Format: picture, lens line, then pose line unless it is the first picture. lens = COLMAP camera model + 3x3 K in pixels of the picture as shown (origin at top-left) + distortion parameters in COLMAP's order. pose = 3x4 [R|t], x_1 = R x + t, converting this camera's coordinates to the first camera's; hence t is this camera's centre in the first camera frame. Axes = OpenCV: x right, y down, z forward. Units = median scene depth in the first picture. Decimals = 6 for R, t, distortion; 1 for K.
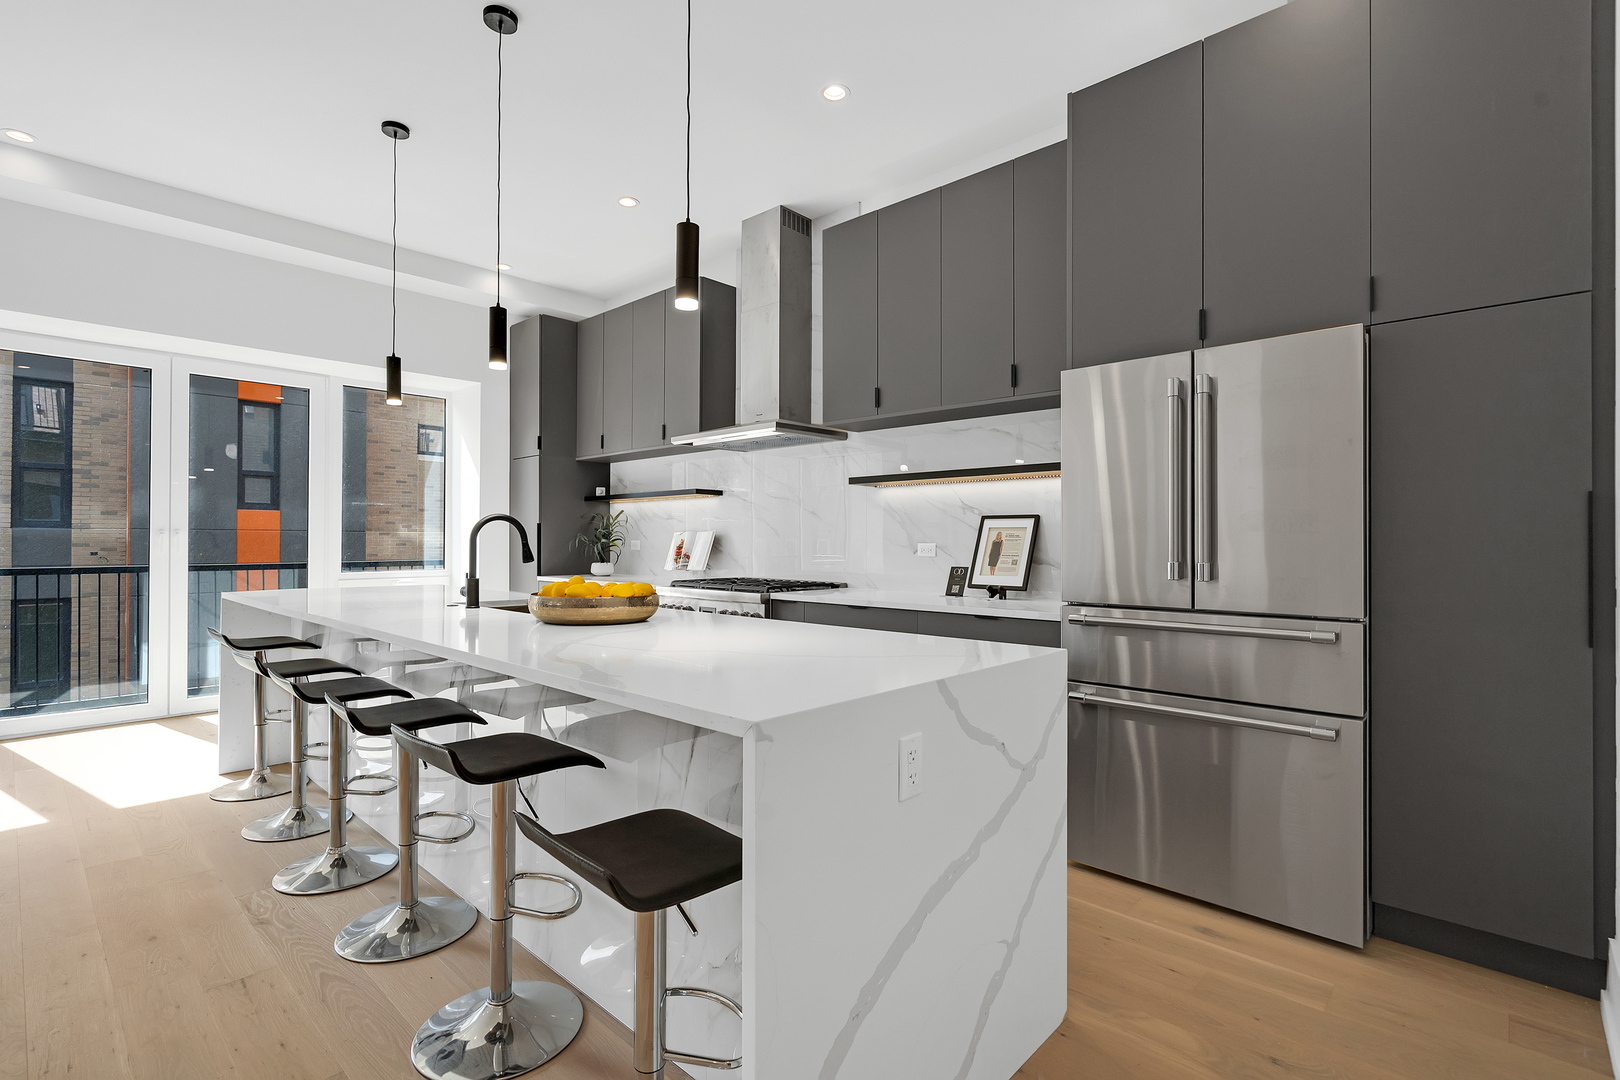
lens RADIAL K [[762.1, 0, 804.4], [0, 762.1, 533.1], [0, 0, 1]] dist [0.004374, -0.001351]
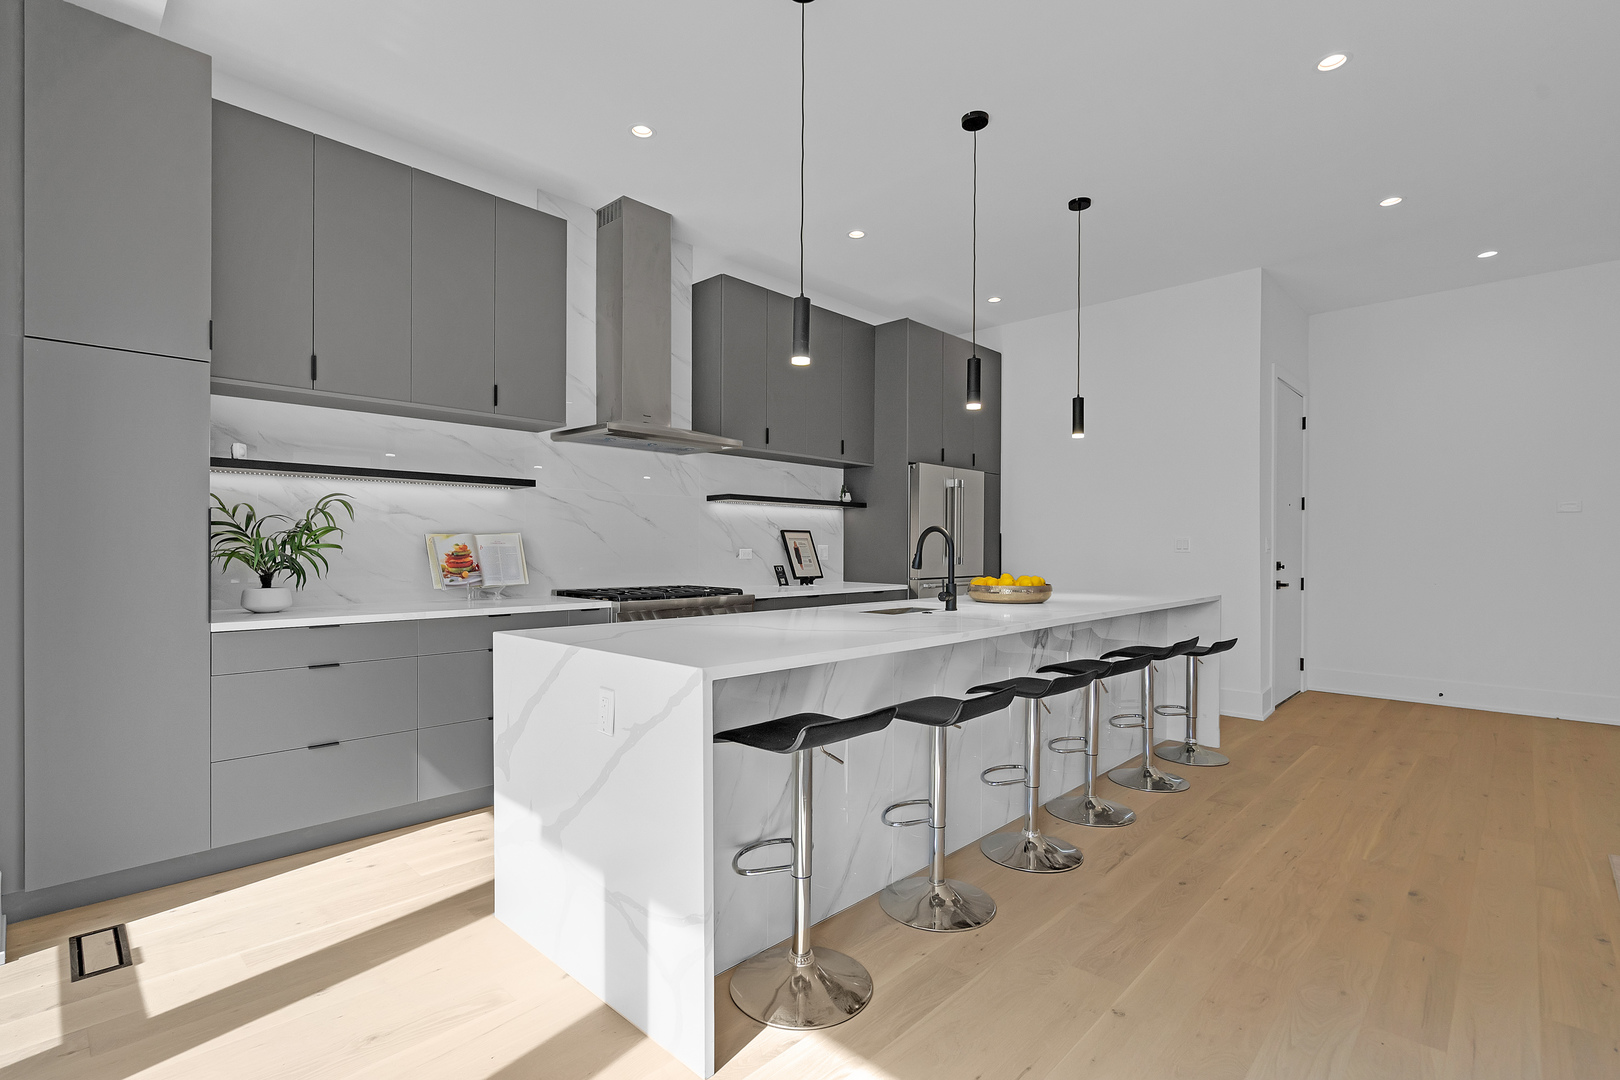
lens RADIAL K [[762.1, 0, 787.8], [0, 762.1, 552.6], [0, 0, 1]] dist [0.004374, -0.001351]
pose [[0.029731, -0.010842, 0.999499, -1.100587], [-0.018772, 0.999759, 0.011403, 0.003520], [-0.999382, -0.019102, 0.029520, 0.846140]]
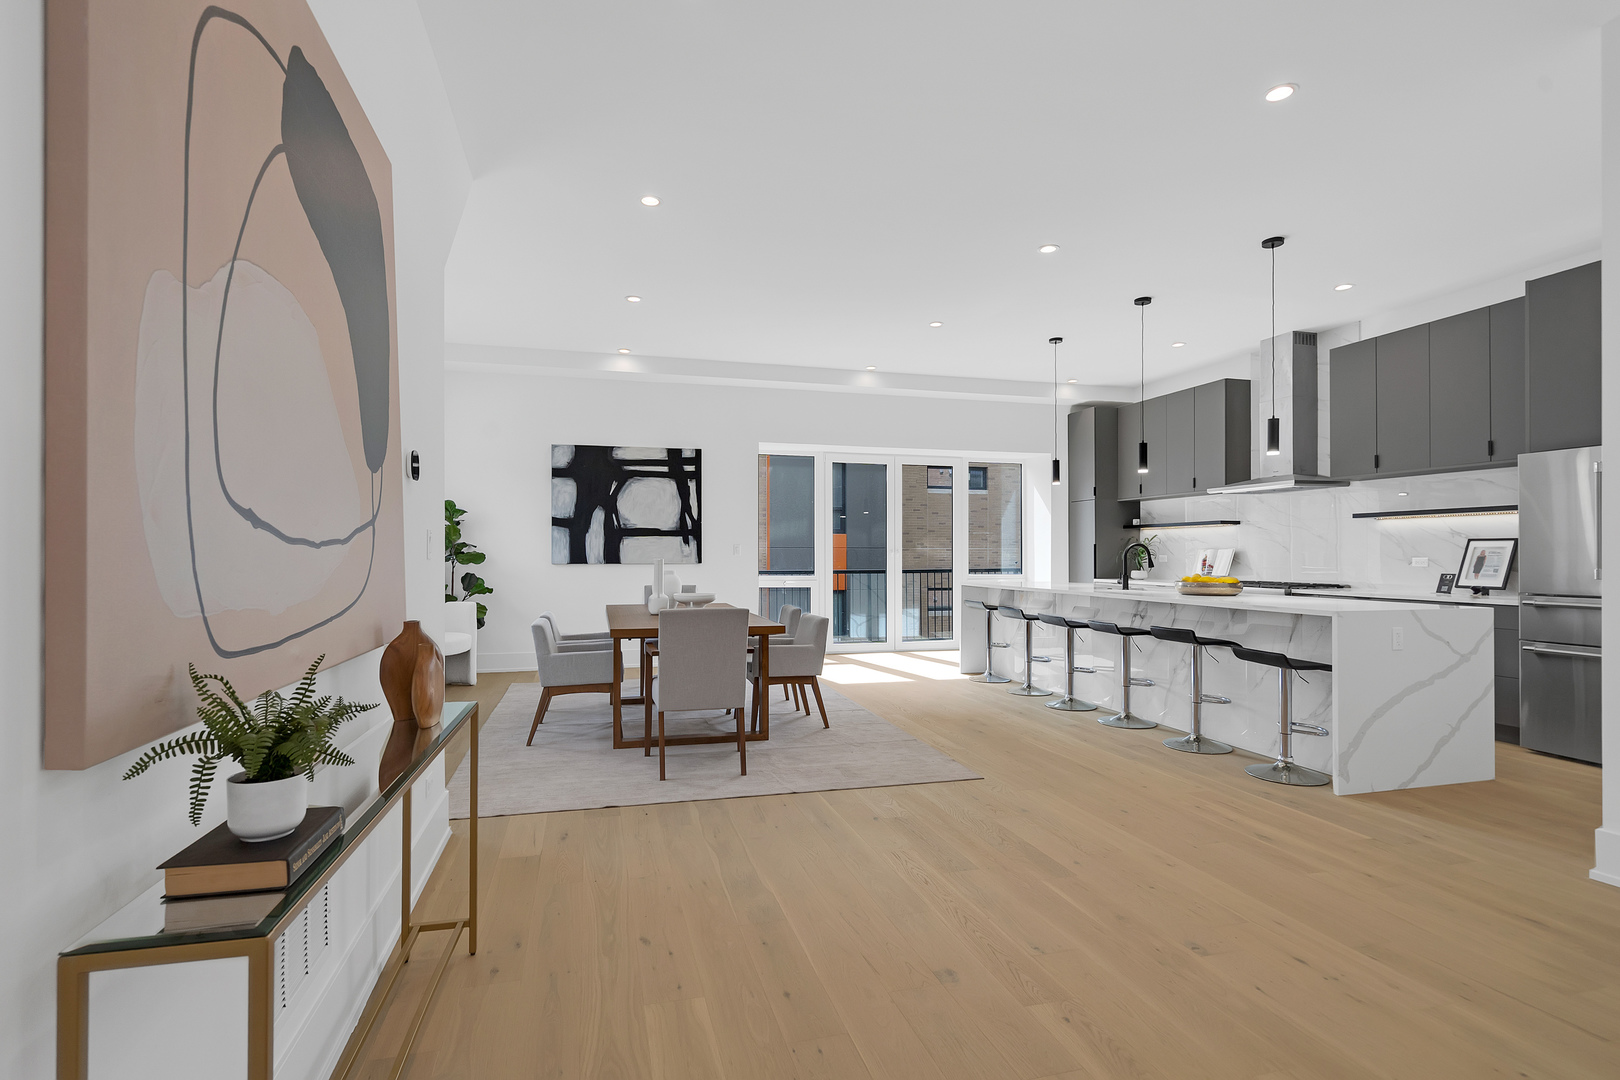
lens RADIAL K [[762.1, 0, 777.3], [0, 762.1, 547.2], [0, 0, 1]] dist [0.004374, -0.001351]
pose [[0.844922, -0.006816, -0.534847, -0.091764], [0.007133, 0.999973, -0.001476, -0.012681], [0.534842, -0.002568, 0.844948, -0.844752]]
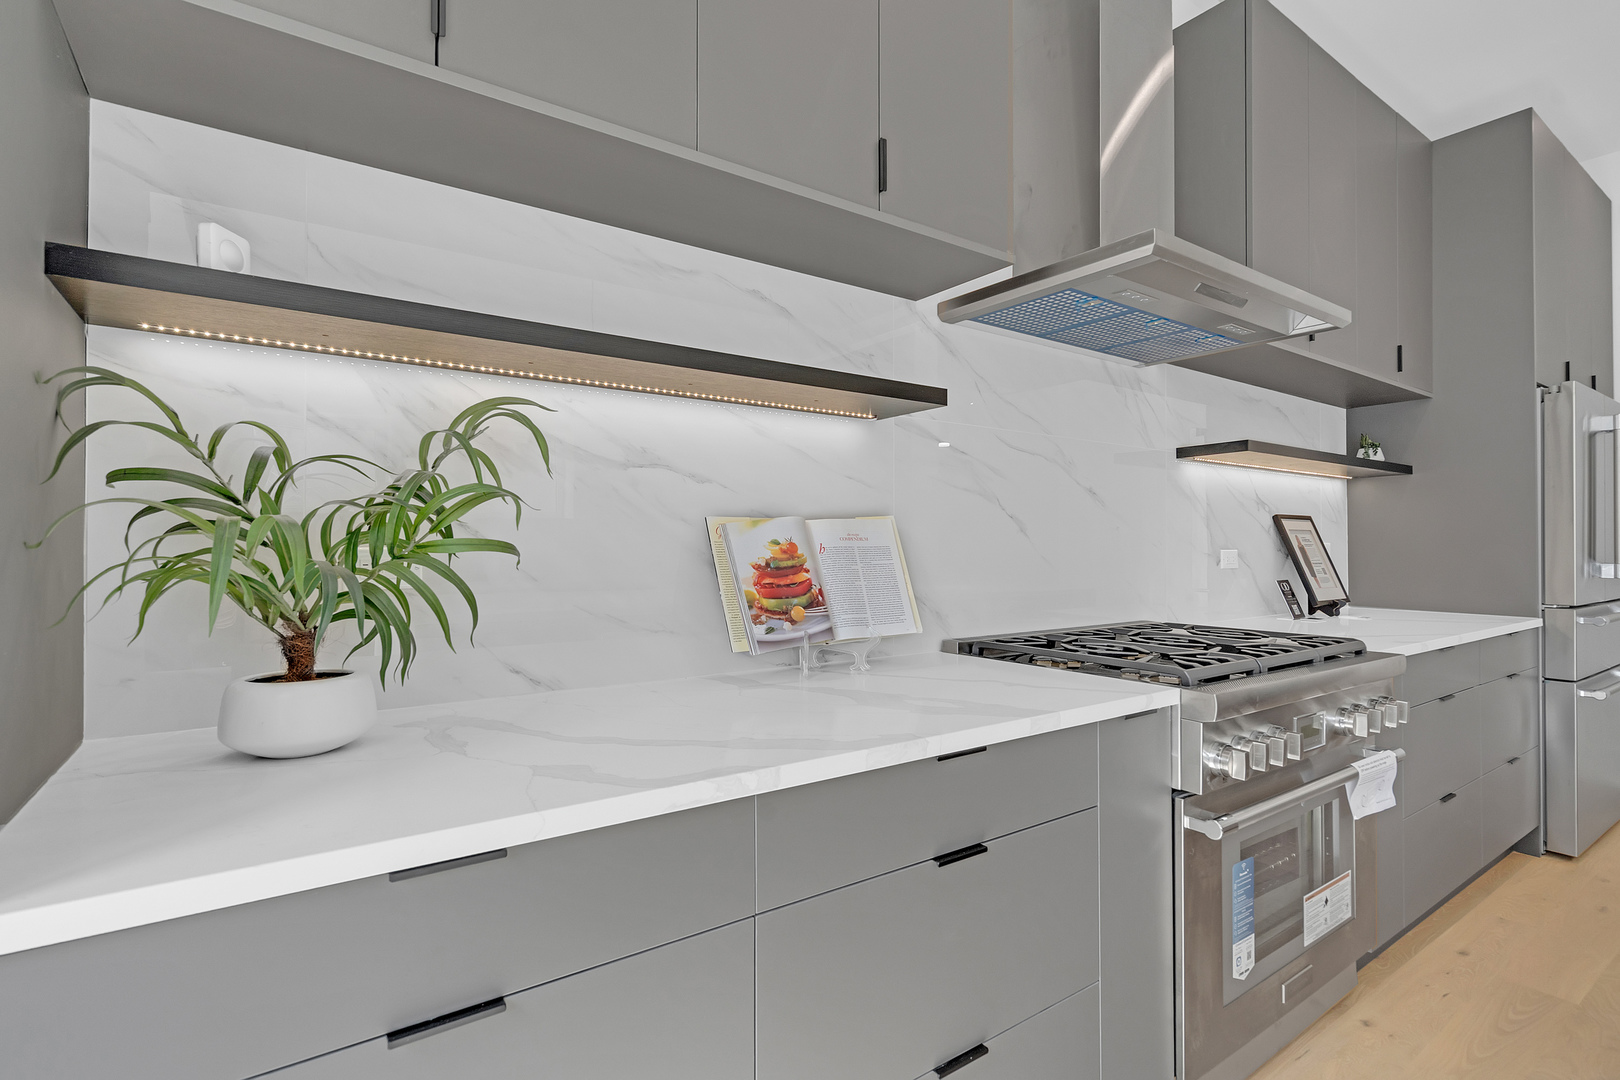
lens RADIAL K [[762.1, 0, 819.2], [0, 762.1, 541.5], [0, 0, 1]] dist [0.004374, -0.001351]
pose [[0.201308, 0.007720, 0.979498, -0.572091], [-0.010032, 0.999933, -0.005820, 0.013385], [-0.979477, -0.008655, 0.201372, 1.169216]]
